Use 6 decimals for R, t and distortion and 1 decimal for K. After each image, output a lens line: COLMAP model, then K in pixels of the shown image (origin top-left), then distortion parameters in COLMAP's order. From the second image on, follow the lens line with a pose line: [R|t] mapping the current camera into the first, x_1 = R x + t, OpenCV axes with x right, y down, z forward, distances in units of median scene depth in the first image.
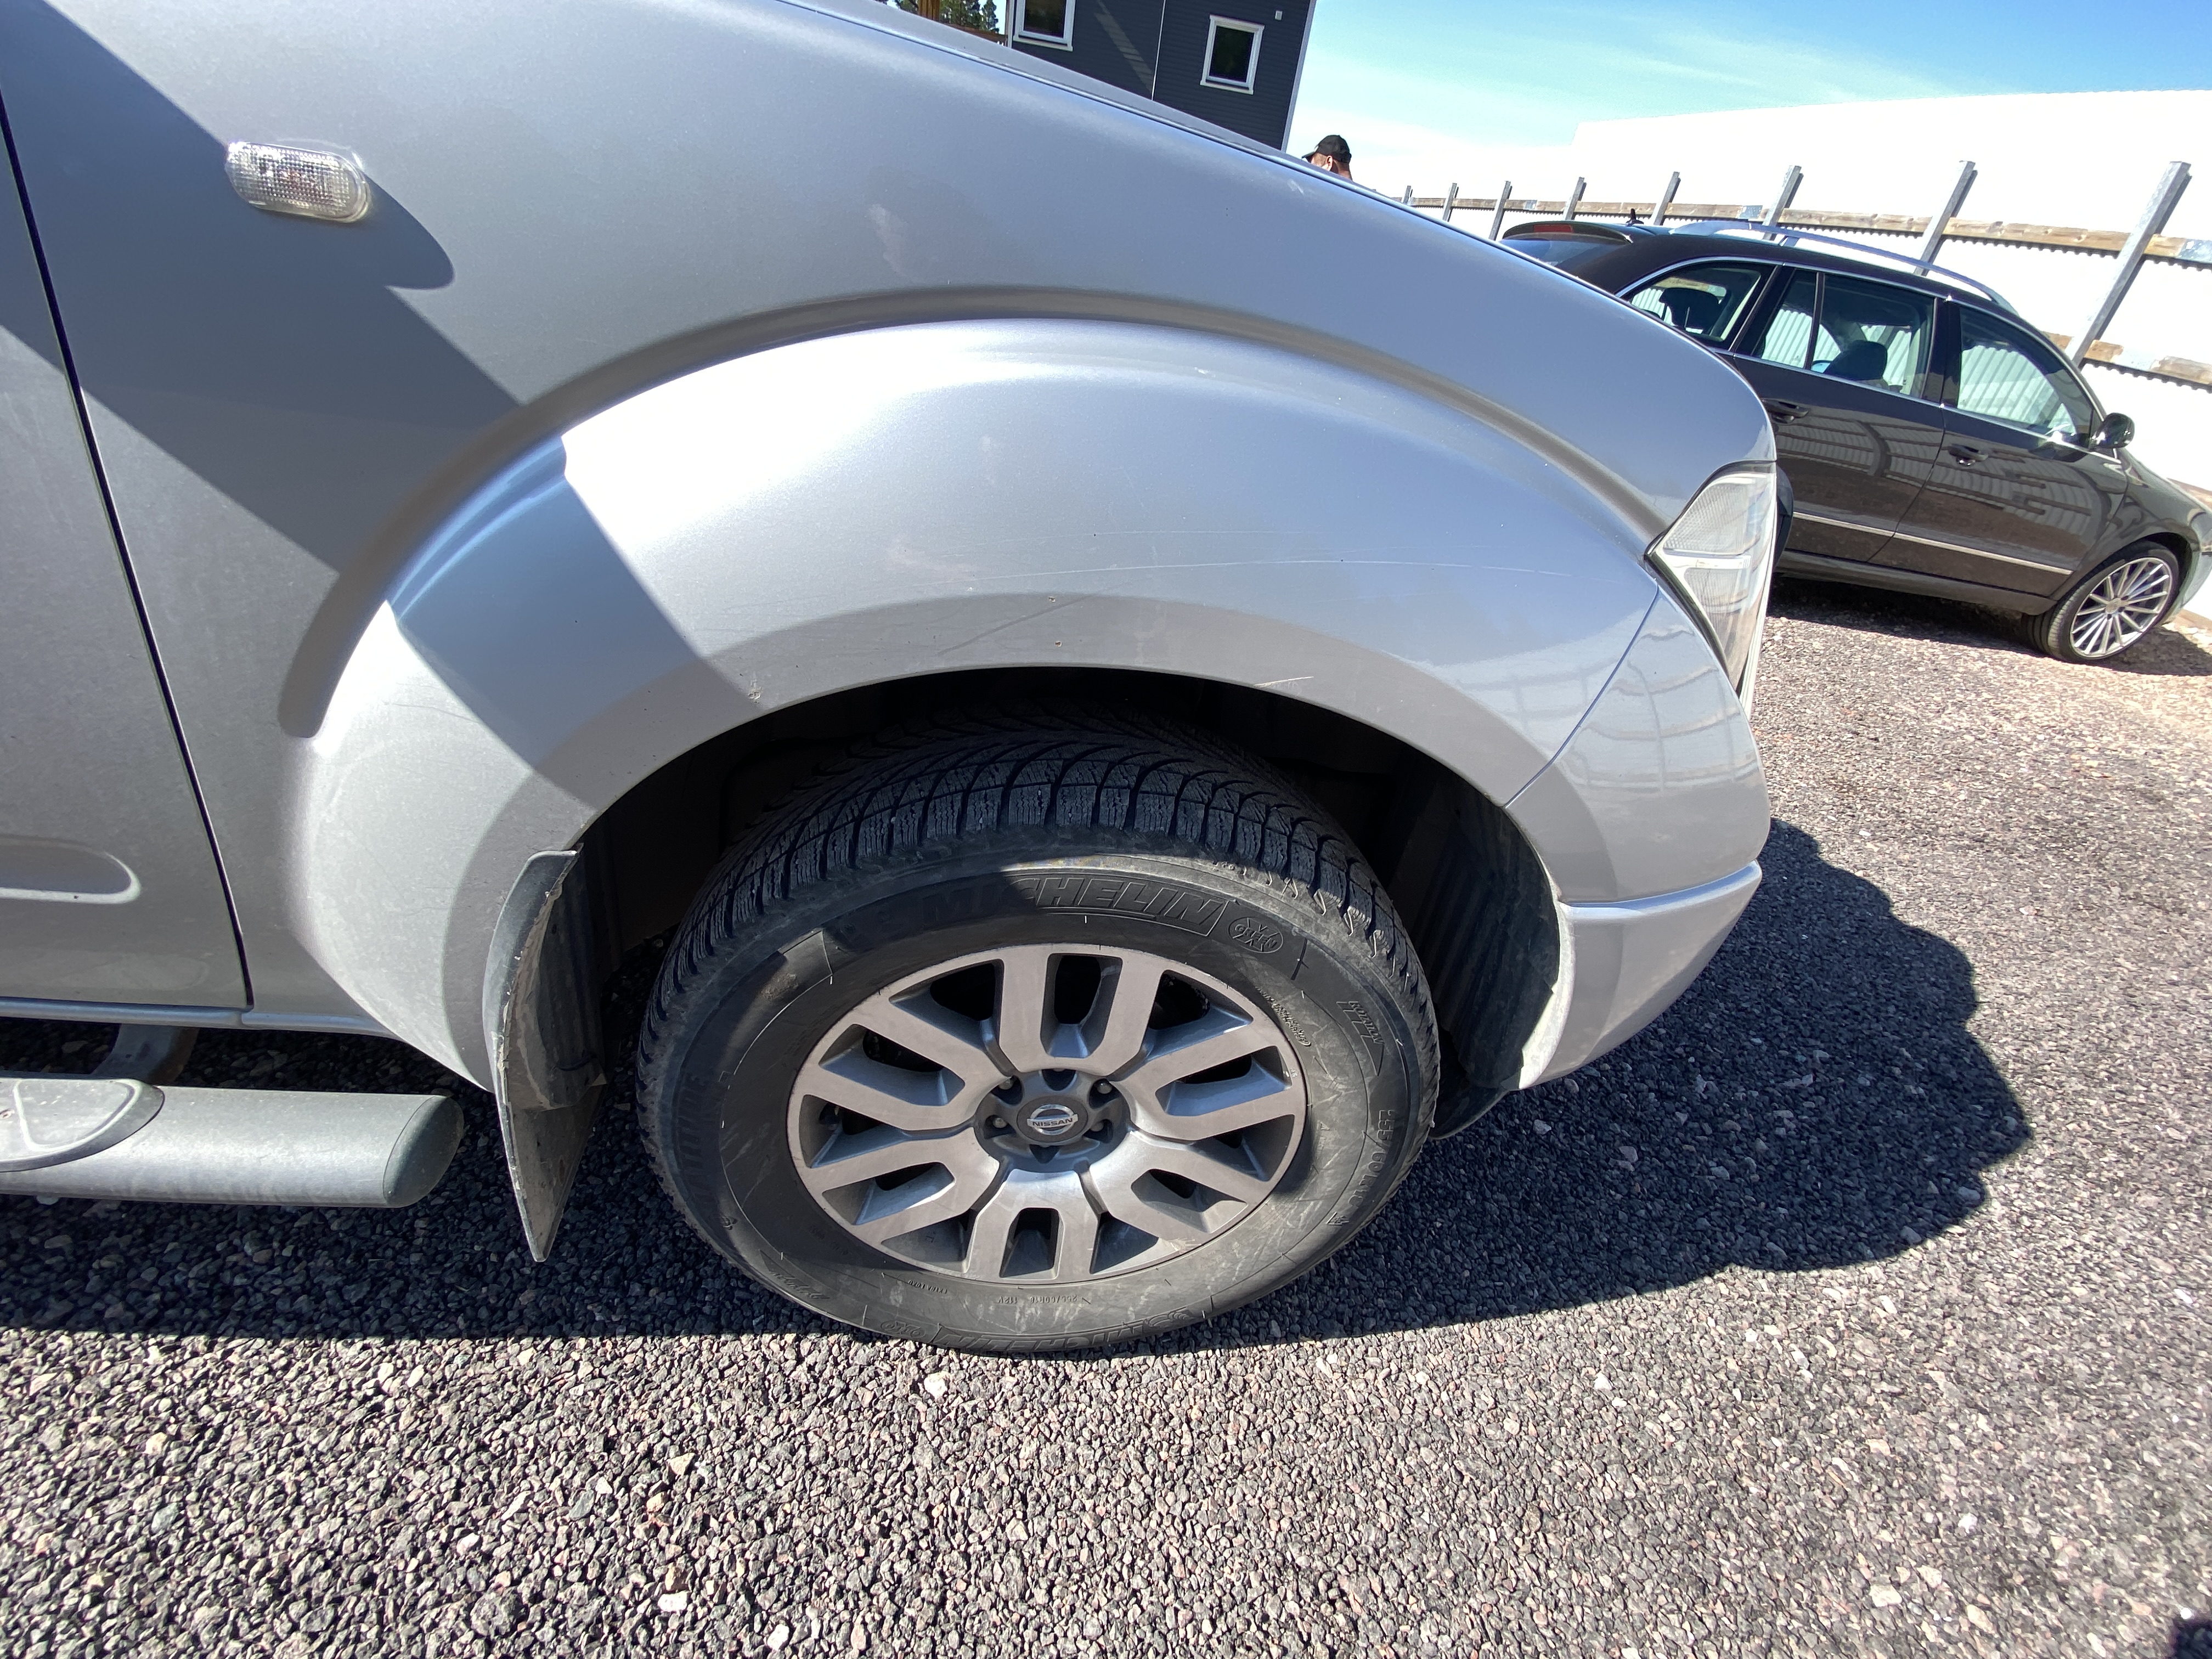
lens RADIAL K [[895.0, 0, 1103.9], [0, 895.0, 842.3], [0, 0, 1]] dist [0.009303, -0.015471]
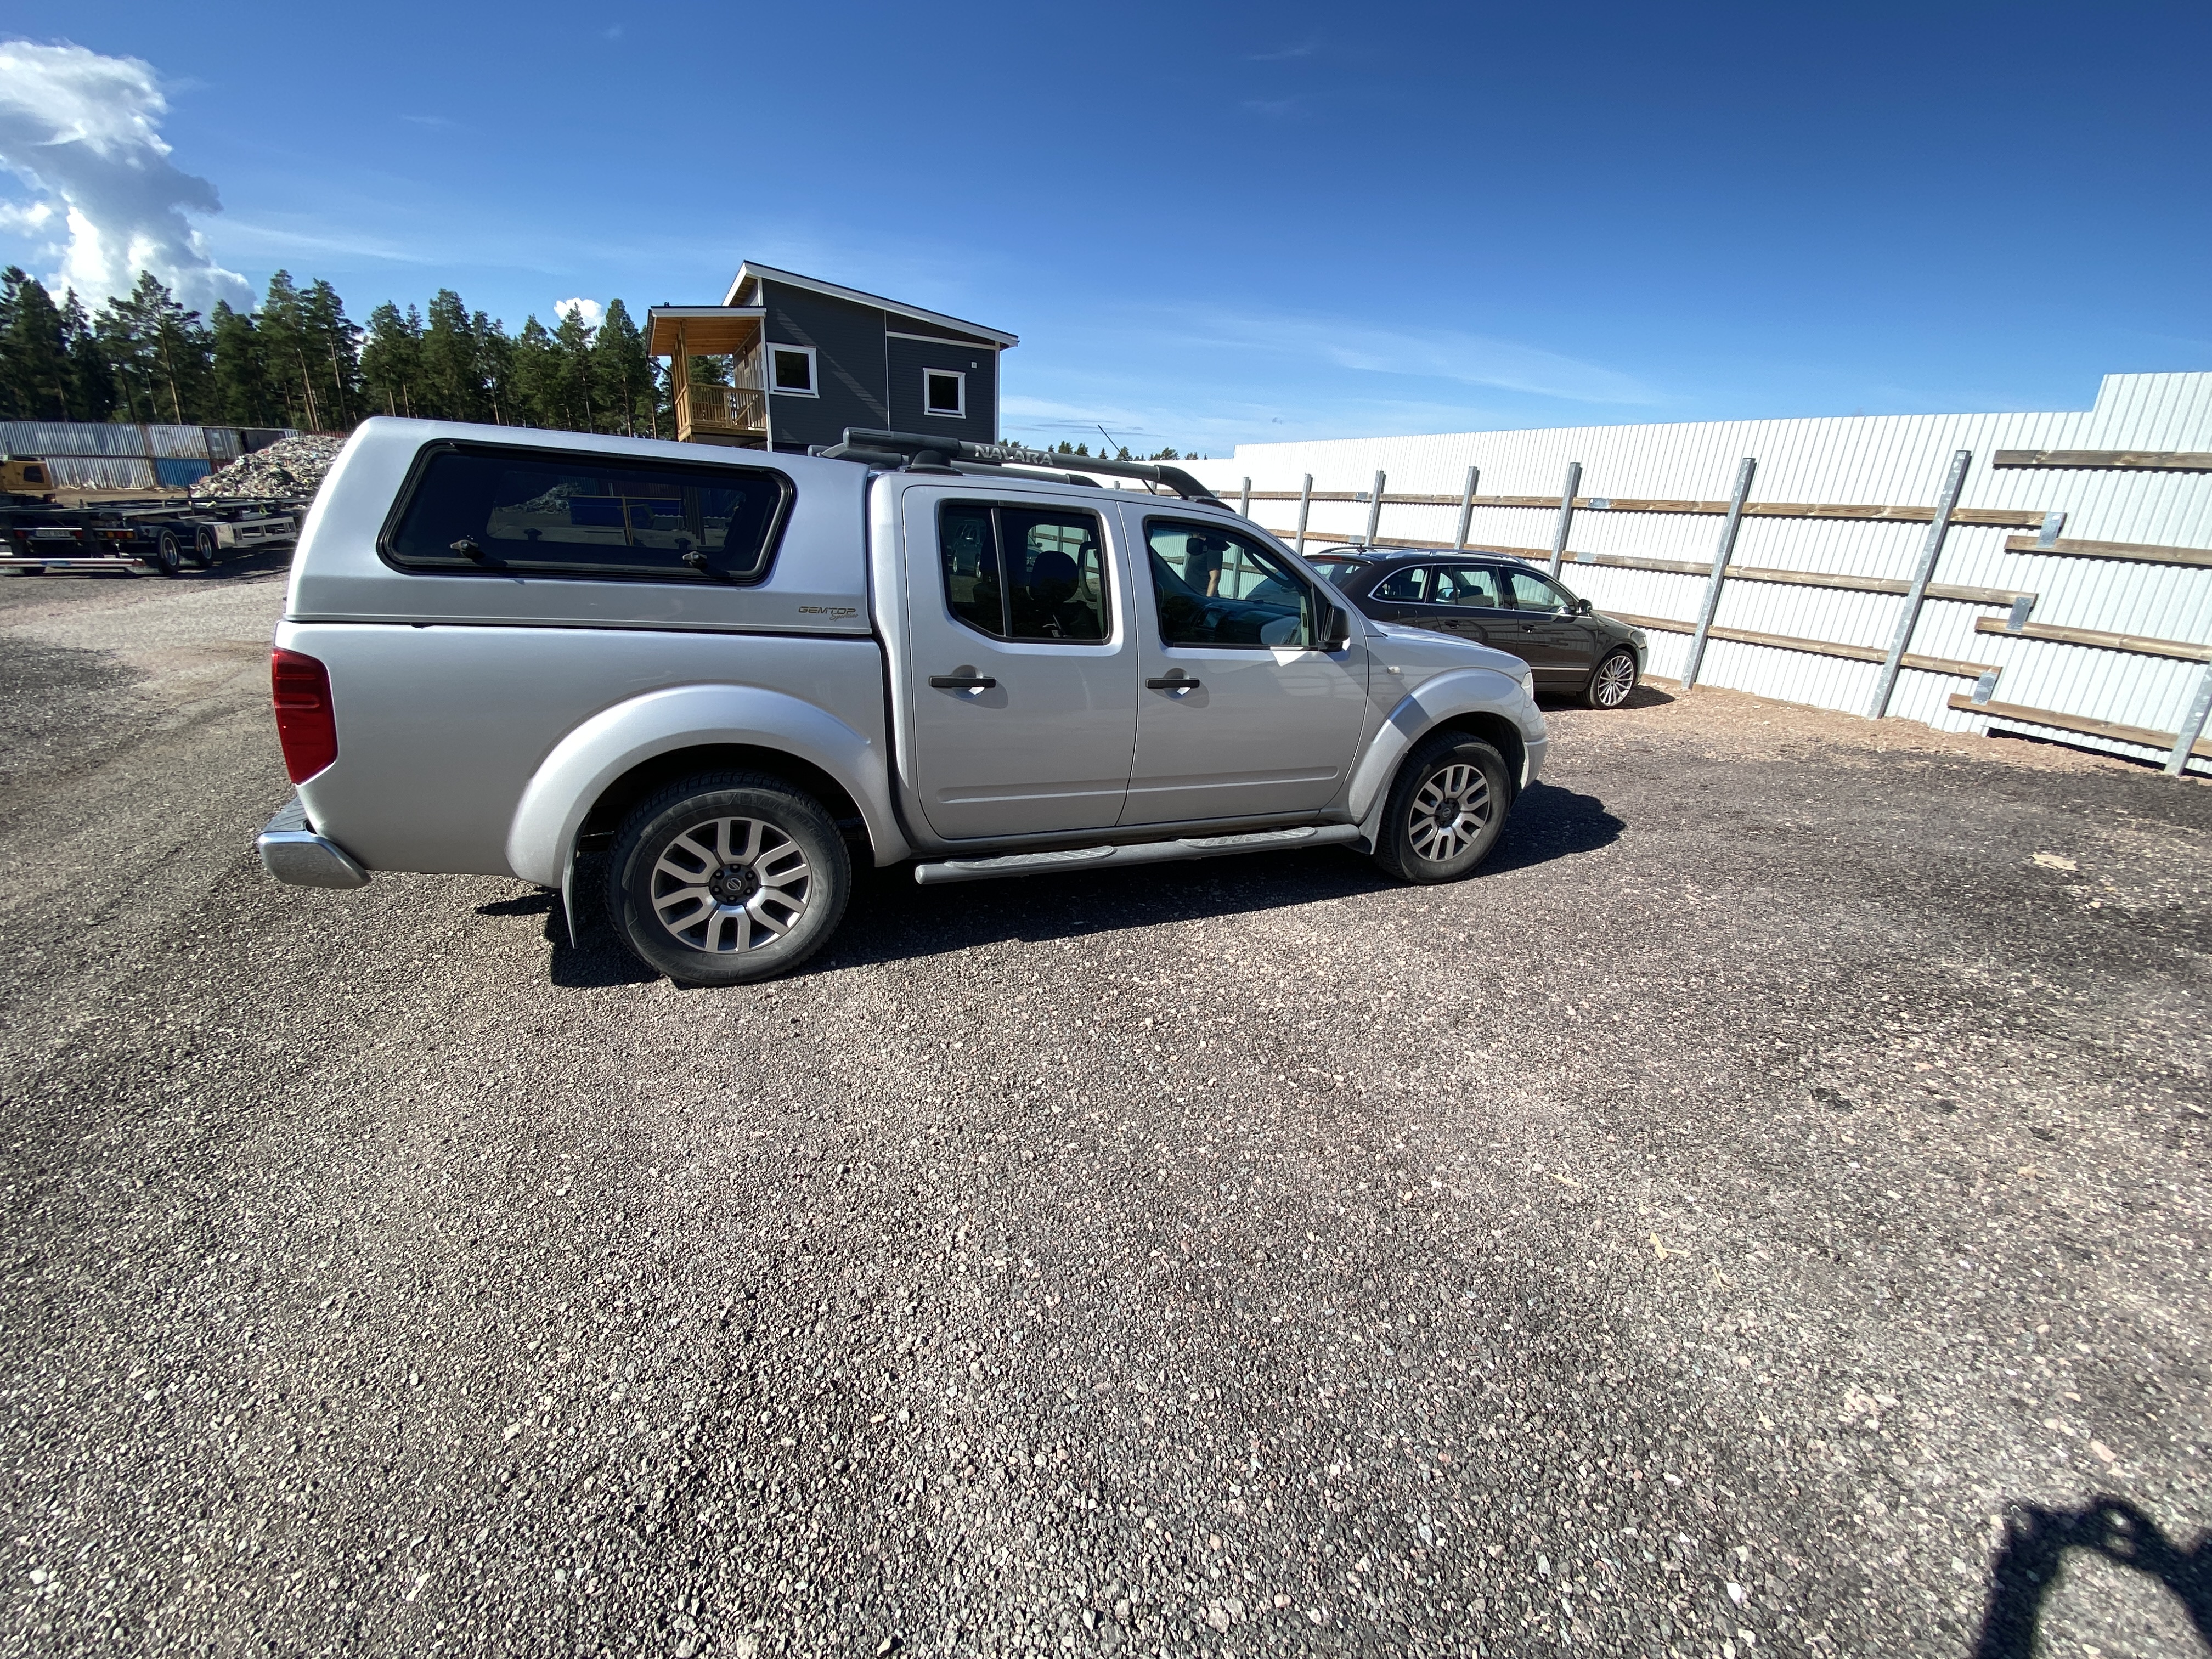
lens RADIAL K [[890.4, 0, 1102.4], [0, 890.4, 839.1], [0, 0, 1]] dist [0.014516, -0.016863]
pose [[0.941234, -0.195878, 0.275155, -0.660822], [0.251616, 0.950108, -0.184346, 0.179906], [-0.225318, 0.242746, 0.943560, -0.650301]]
